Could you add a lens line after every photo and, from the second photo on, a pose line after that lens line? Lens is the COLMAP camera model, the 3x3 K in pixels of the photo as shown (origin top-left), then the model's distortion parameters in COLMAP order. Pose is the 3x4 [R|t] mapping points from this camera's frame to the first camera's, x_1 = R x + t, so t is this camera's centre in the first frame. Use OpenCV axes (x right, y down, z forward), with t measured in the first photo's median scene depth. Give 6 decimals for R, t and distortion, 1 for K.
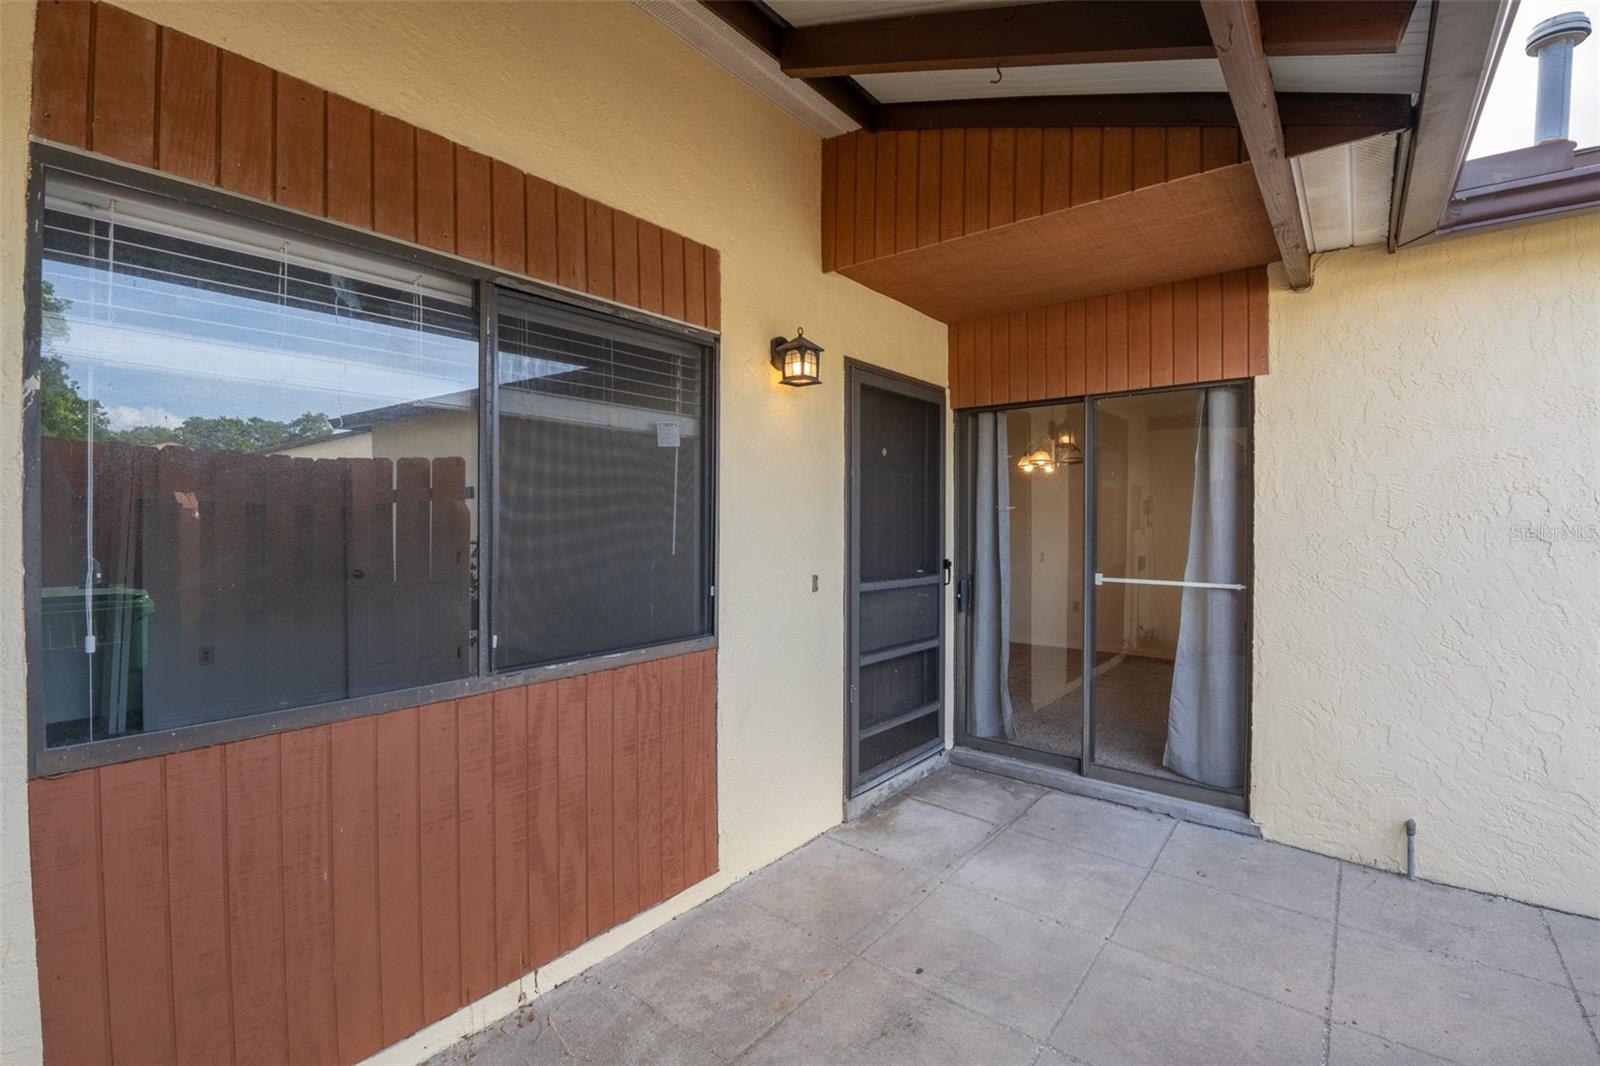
lens RADIAL K [[691.8, 0, 814.2], [0, 691.8, 526.6], [0, 0, 1]] dist [0.005526, 0.000768]
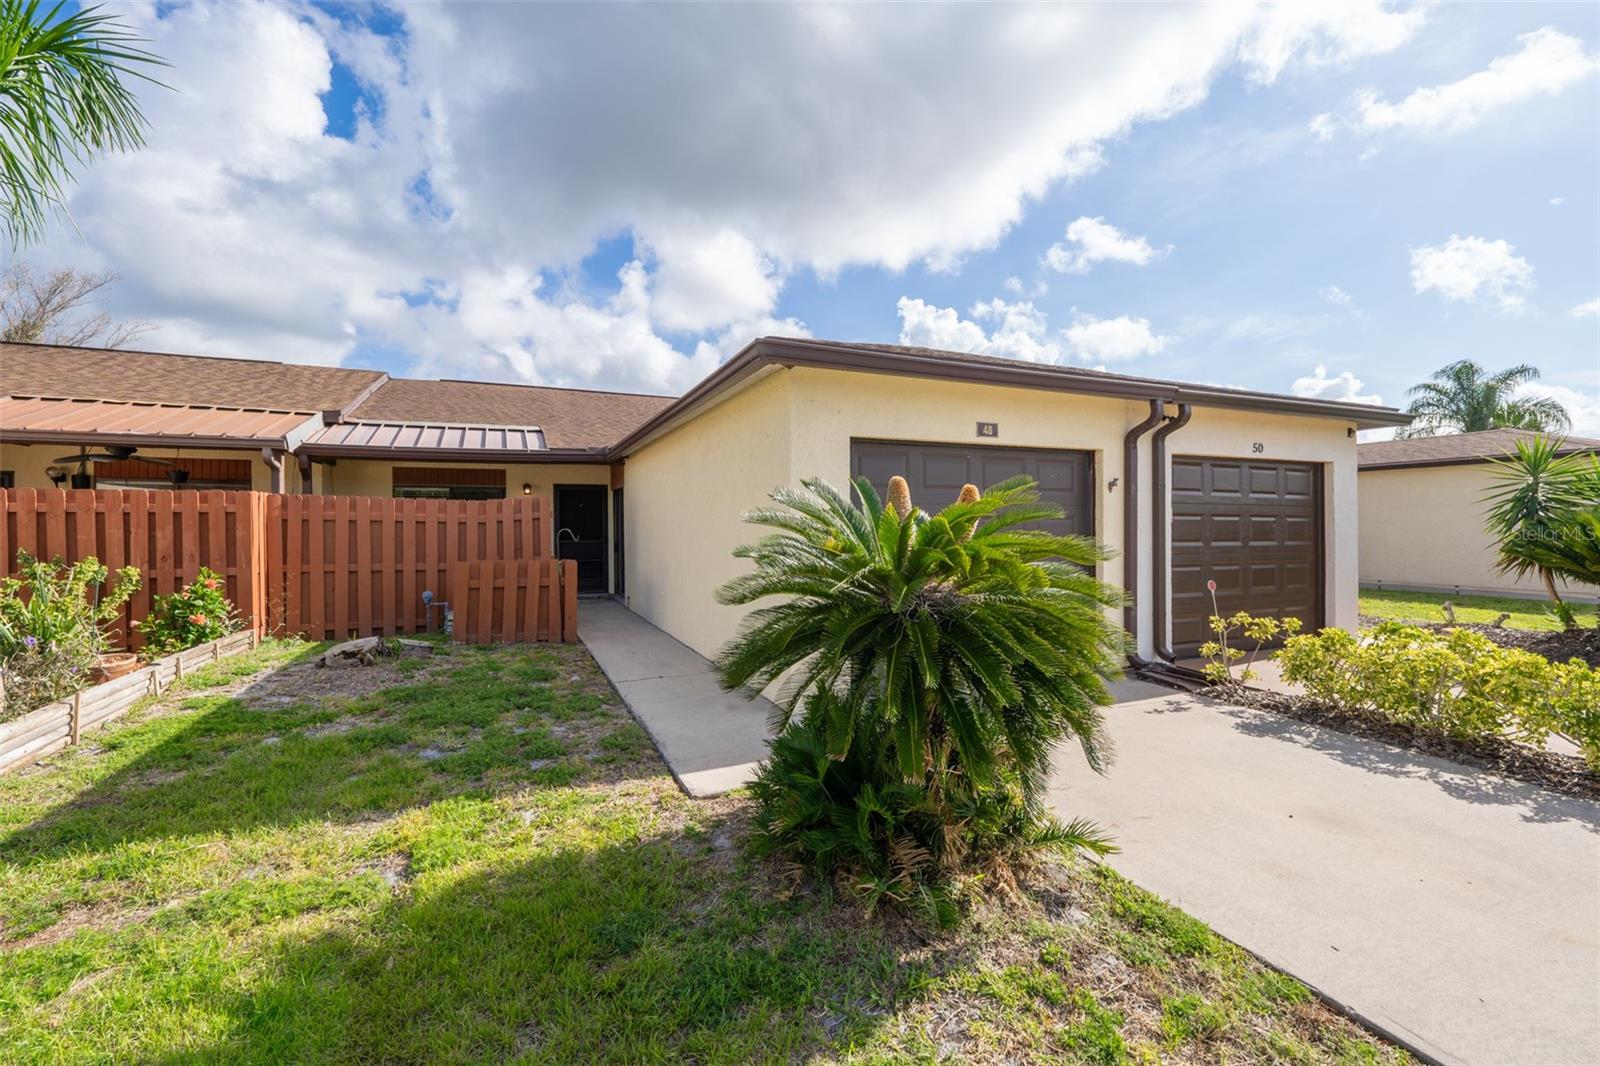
lens RADIAL K [[691.8, 0, 793.3], [0, 691.8, 525.5], [0, 0, 1]] dist [0.005526, 0.000768]
pose [[0.878770, 0.004131, -0.477227, 3.950471], [-0.007433, 0.999960, -0.005031, 0.004425], [0.477187, 0.007968, 0.878766, -2.299503]]
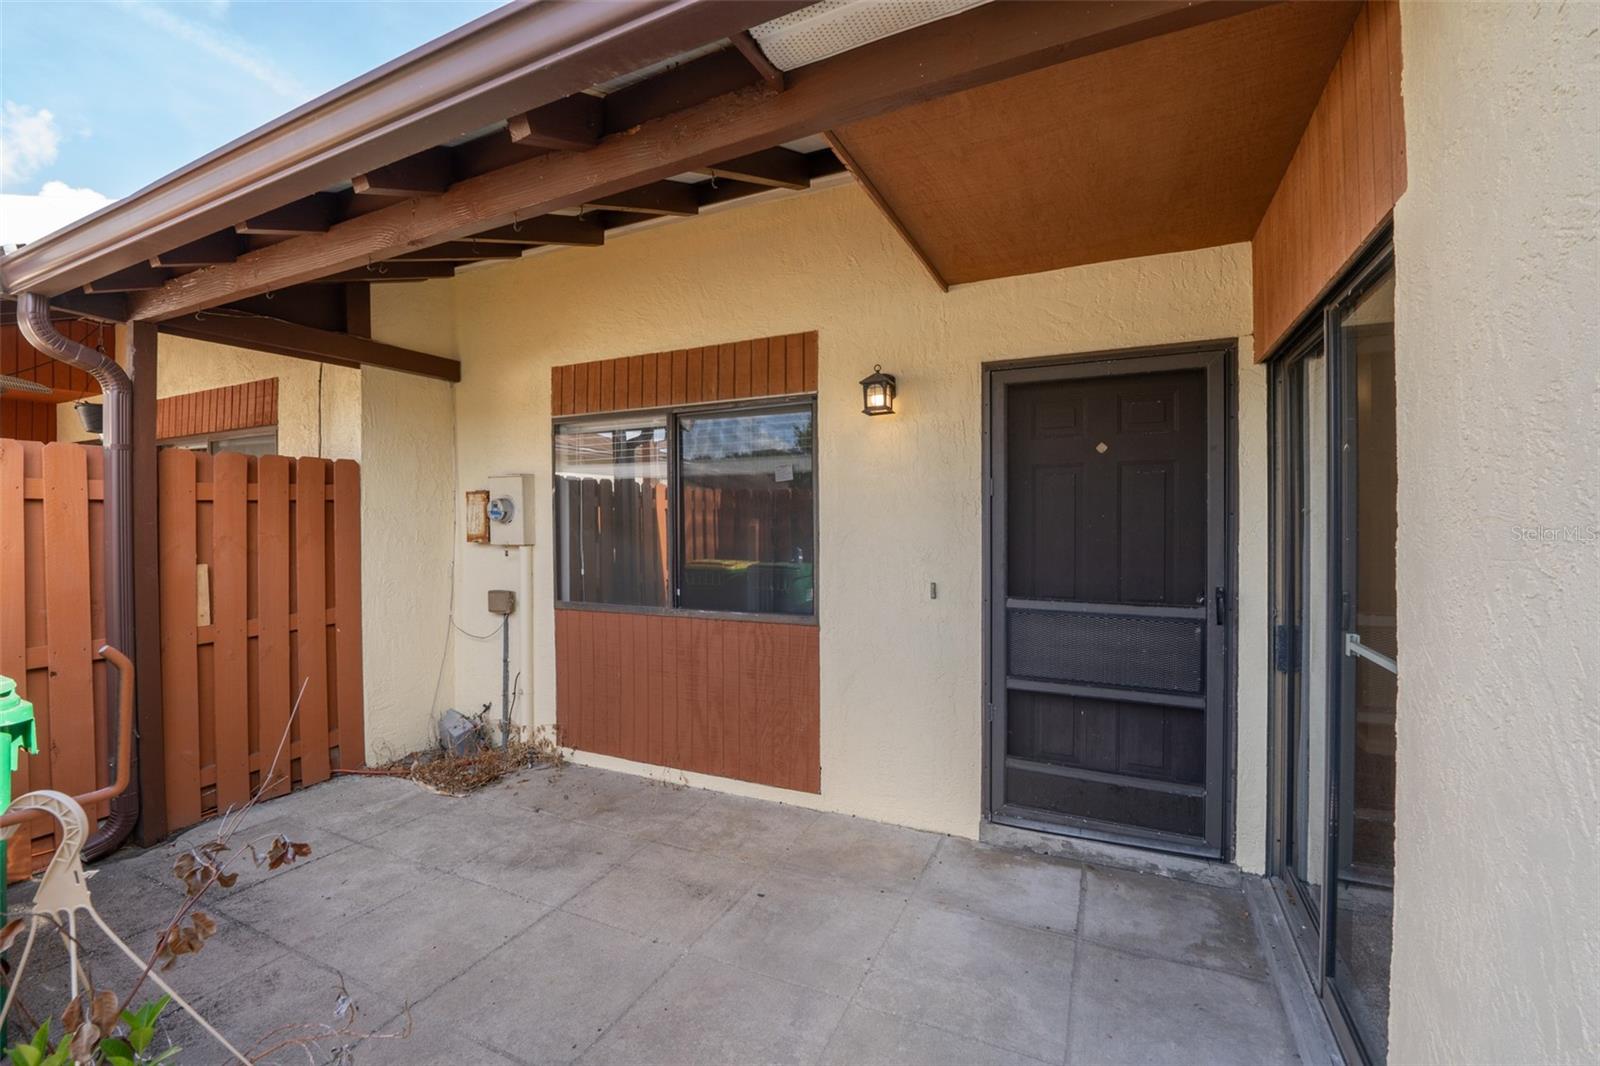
lens RADIAL K [[691.8, 0, 802.6], [0, 691.8, 529.2], [0, 0, 1]] dist [0.005526, 0.000768]
pose [[0.245022, 0.007003, -0.969492, 1.160716], [-0.006319, 0.999964, 0.005626, -0.020565], [0.969497, 0.004747, 0.245057, 0.646869]]
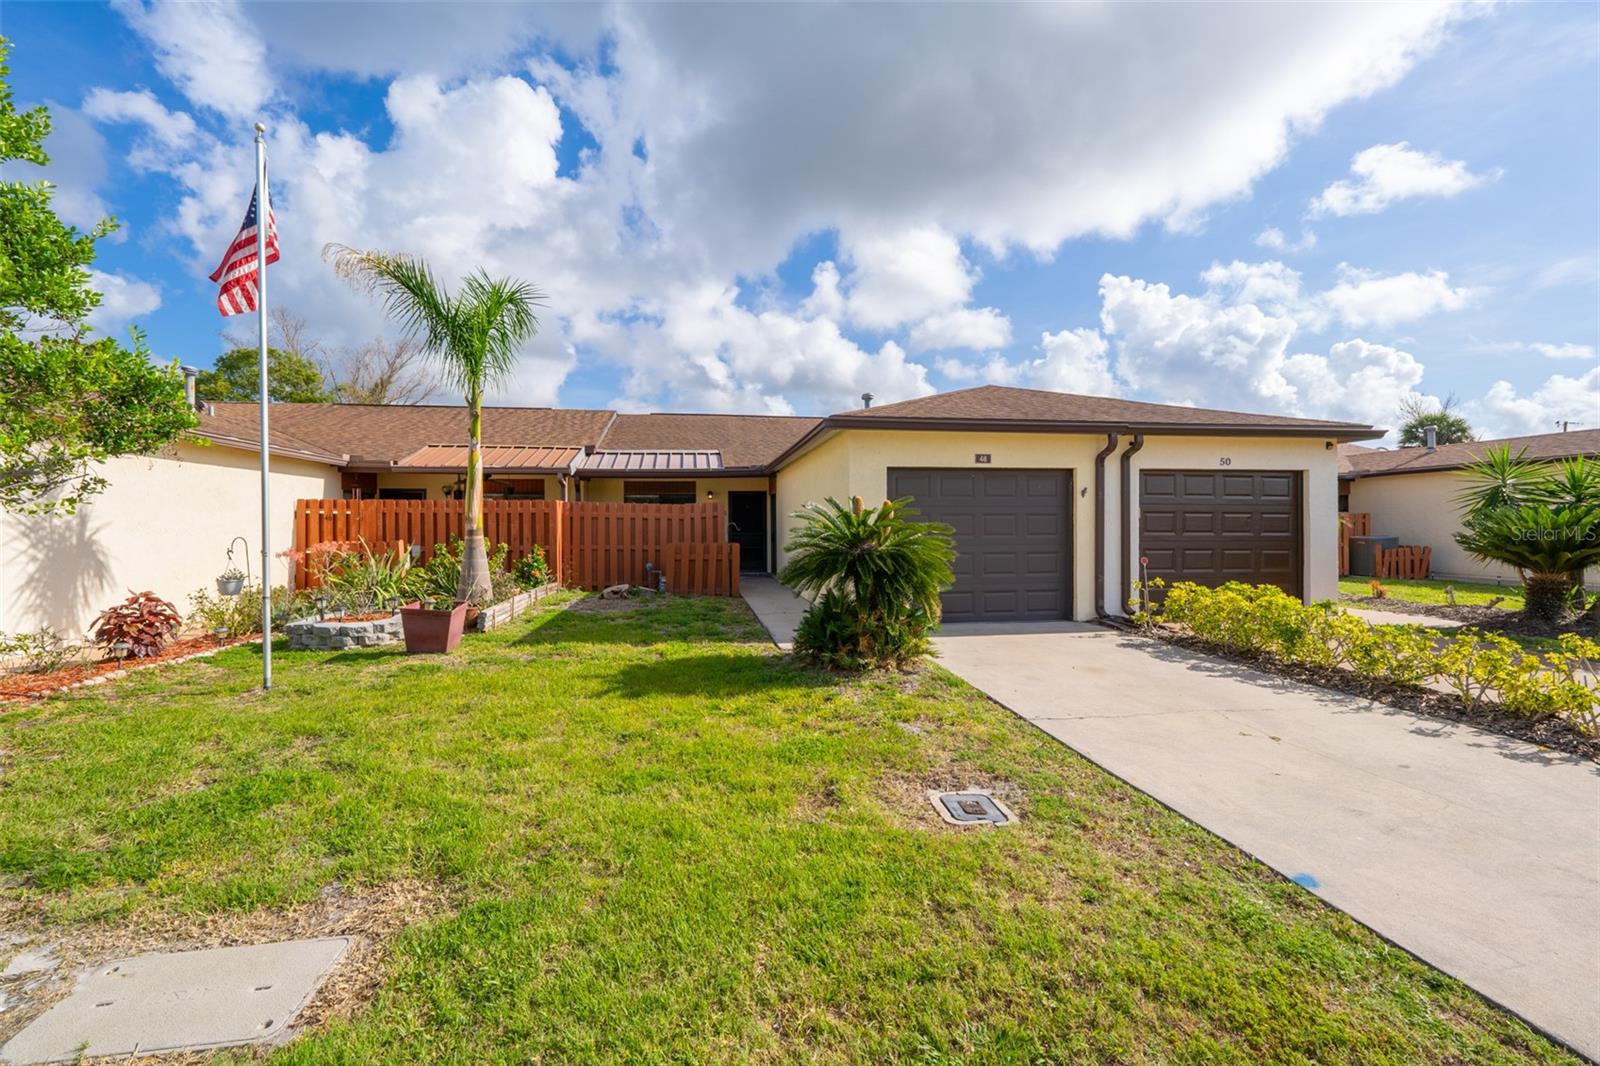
lens RADIAL K [[691.8, 0, 800.6], [0, 691.8, 526.4], [0, 0, 1]] dist [0.005526, 0.000768]
pose [[0.729645, 0.008832, -0.683769, 5.341621], [-0.007864, 0.999959, 0.004524, 0.009515], [0.683781, 0.002077, 0.729684, -3.335387]]
